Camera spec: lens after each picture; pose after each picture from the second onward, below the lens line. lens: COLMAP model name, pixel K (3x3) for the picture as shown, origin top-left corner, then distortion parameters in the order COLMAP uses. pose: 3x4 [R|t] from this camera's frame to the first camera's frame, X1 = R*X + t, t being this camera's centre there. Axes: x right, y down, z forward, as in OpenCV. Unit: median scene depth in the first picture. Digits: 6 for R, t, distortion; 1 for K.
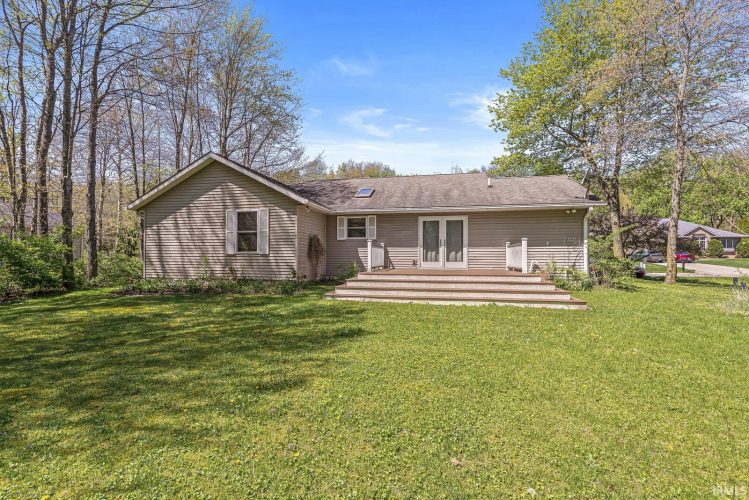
lens RADIAL K [[326.1, 0, 371.8], [0, 326.1, 249.1], [0, 0, 1]] dist [0.000805, 0.000097]
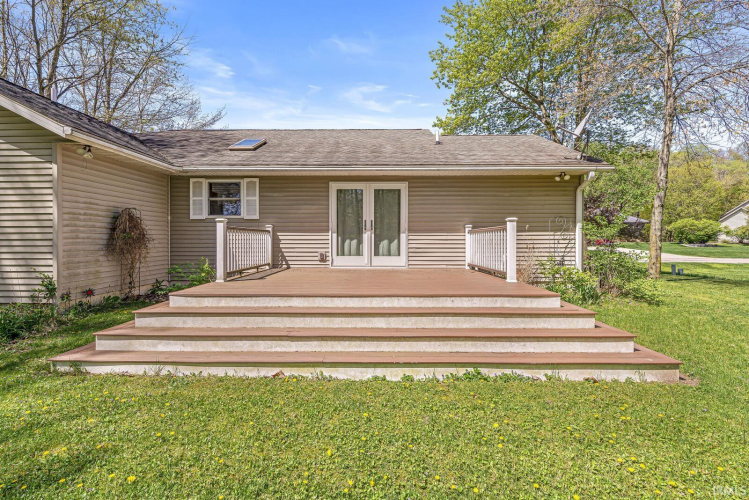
lens RADIAL K [[326.1, 0, 374.6], [0, 326.1, 234.1], [0, 0, 1]] dist [0.000805, 0.000097]
pose [[0.979006, 0.001335, 0.203826, 0.105953], [-0.002517, 0.999981, 0.005542, -0.006405], [-0.203815, -0.005938, 0.978991, 0.405600]]
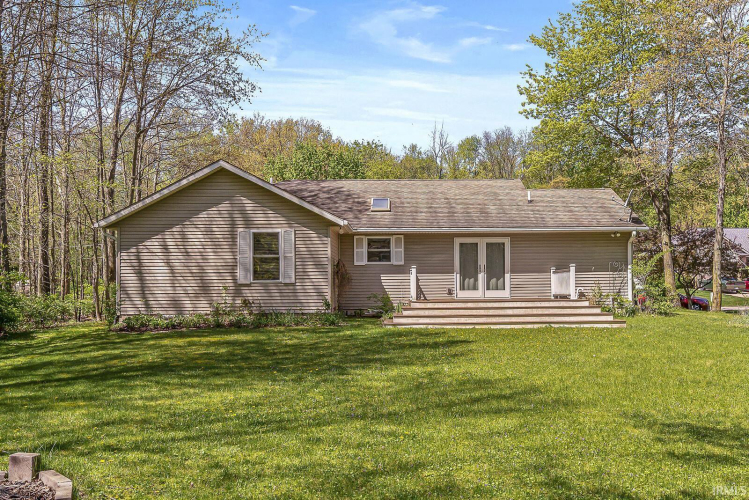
lens RADIAL K [[660.2, 0, 402.2], [0, 660.2, 264.5], [0, 0, 1]] dist [0.005319, -0.003220]
pose [[0.976114, -0.002422, 0.217244, -0.380455], [0.006160, 0.999844, -0.016529, -0.001657], [-0.217170, 0.017472, 0.975977, -0.681743]]
